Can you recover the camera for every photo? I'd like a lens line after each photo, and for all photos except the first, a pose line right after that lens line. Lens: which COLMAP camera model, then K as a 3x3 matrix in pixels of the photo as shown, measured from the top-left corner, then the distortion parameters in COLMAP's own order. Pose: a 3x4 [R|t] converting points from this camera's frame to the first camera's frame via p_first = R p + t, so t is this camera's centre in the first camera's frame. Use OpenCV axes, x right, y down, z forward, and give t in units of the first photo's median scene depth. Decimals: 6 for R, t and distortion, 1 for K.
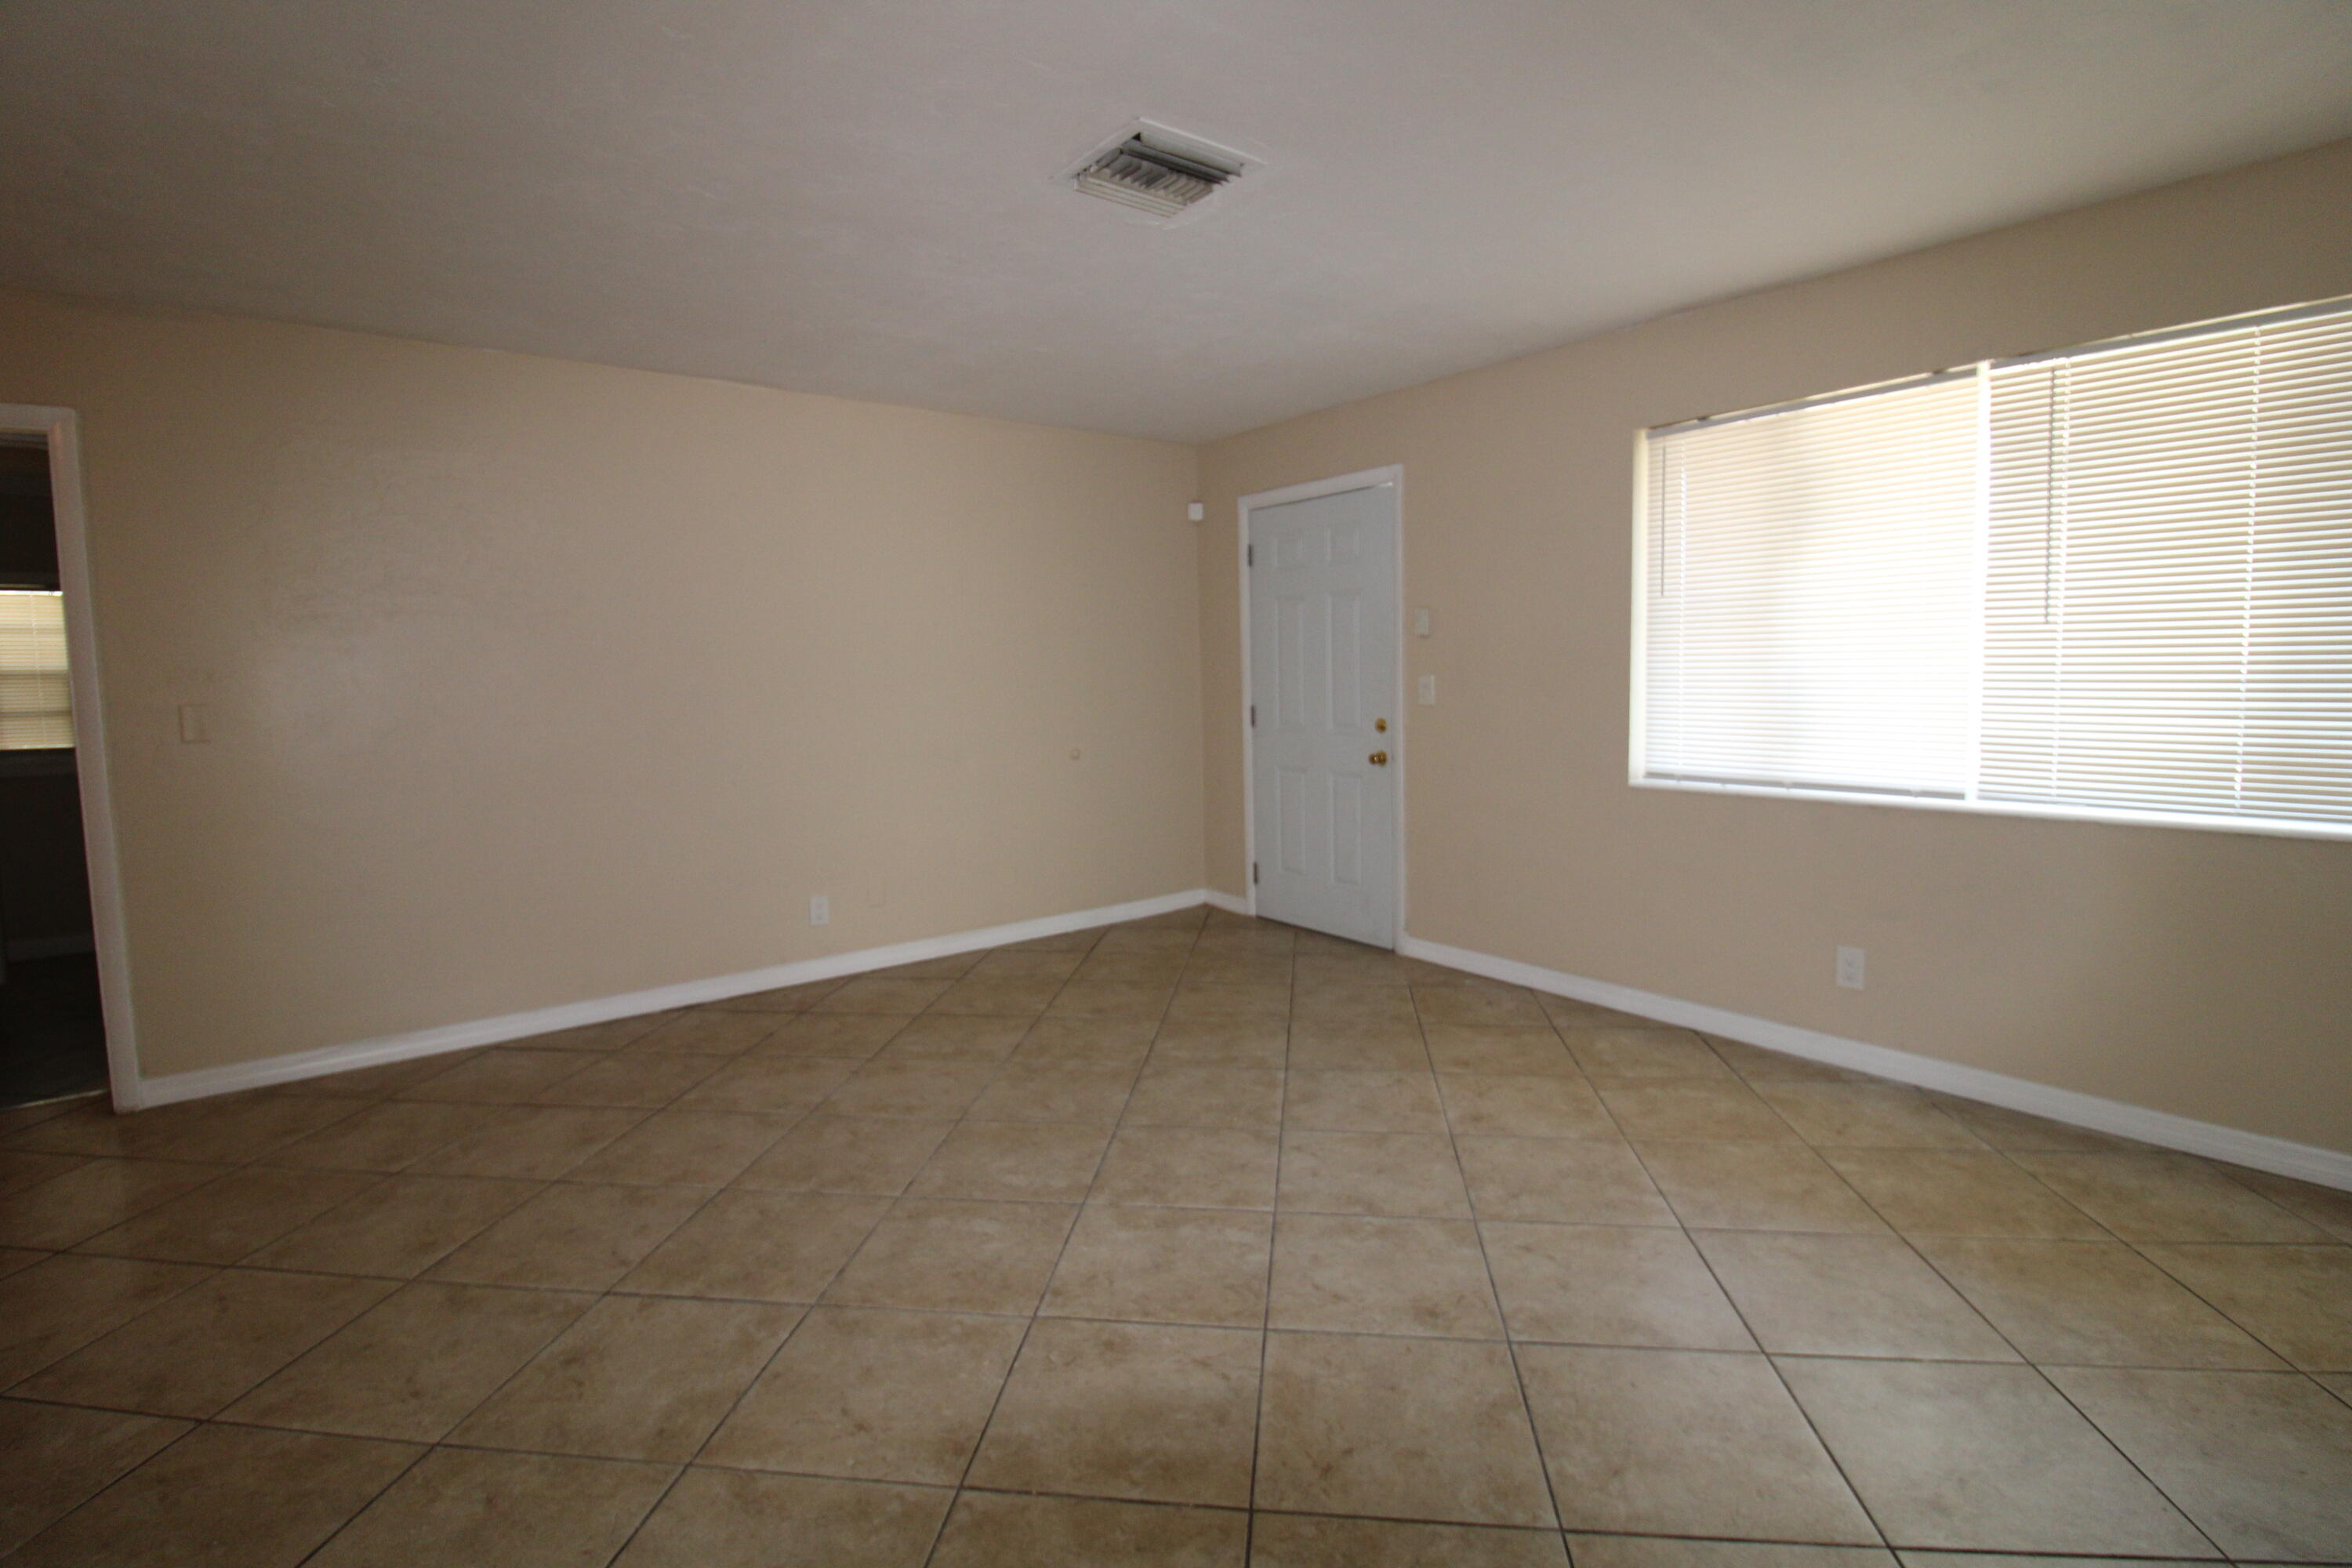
lens RADIAL K [[1093.0, 0, 1173.6], [0, 1093.0, 754.0], [0, 0, 1]] dist [-0.002182, -0.010514]
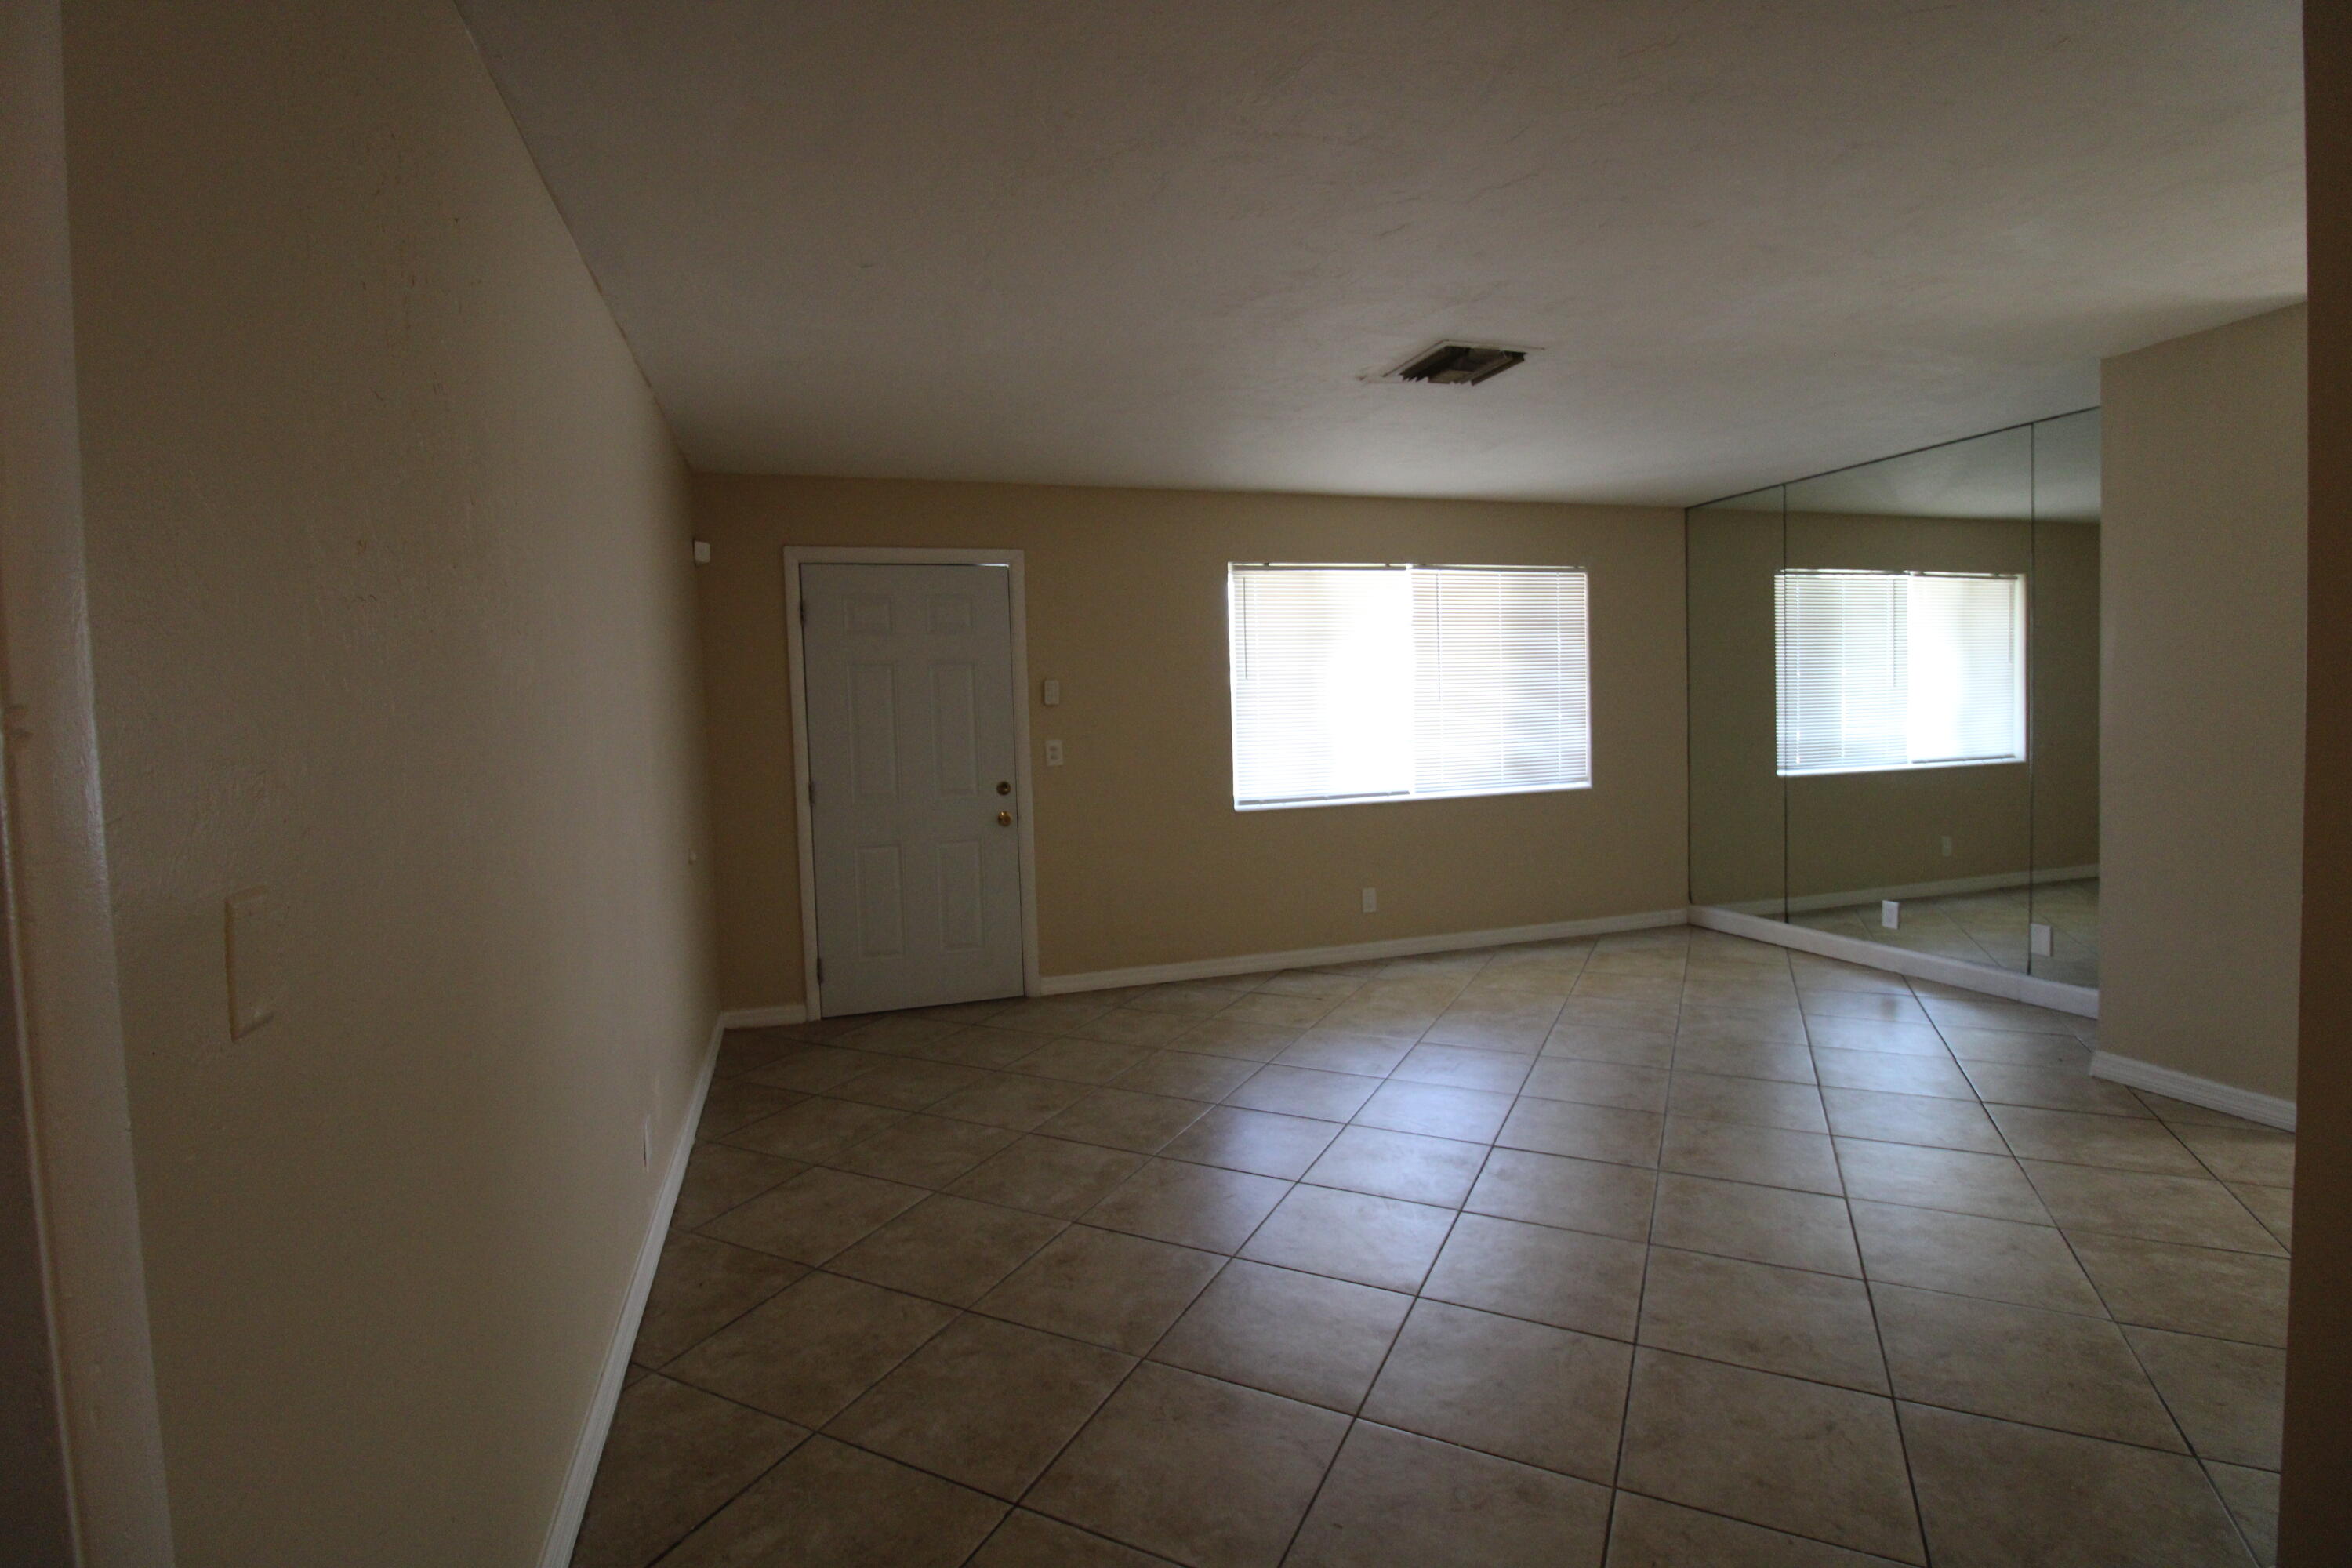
lens RADIAL K [[1090.0, 0, 1178.2], [0, 1090.0, 755.5], [0, 0, 1]] dist [0.000637, -0.013060]
pose [[0.332551, -0.030014, 0.942608, -1.443208], [0.098448, 0.995137, -0.003046, -0.071688], [-0.937933, 0.093811, 0.333889, 0.922134]]
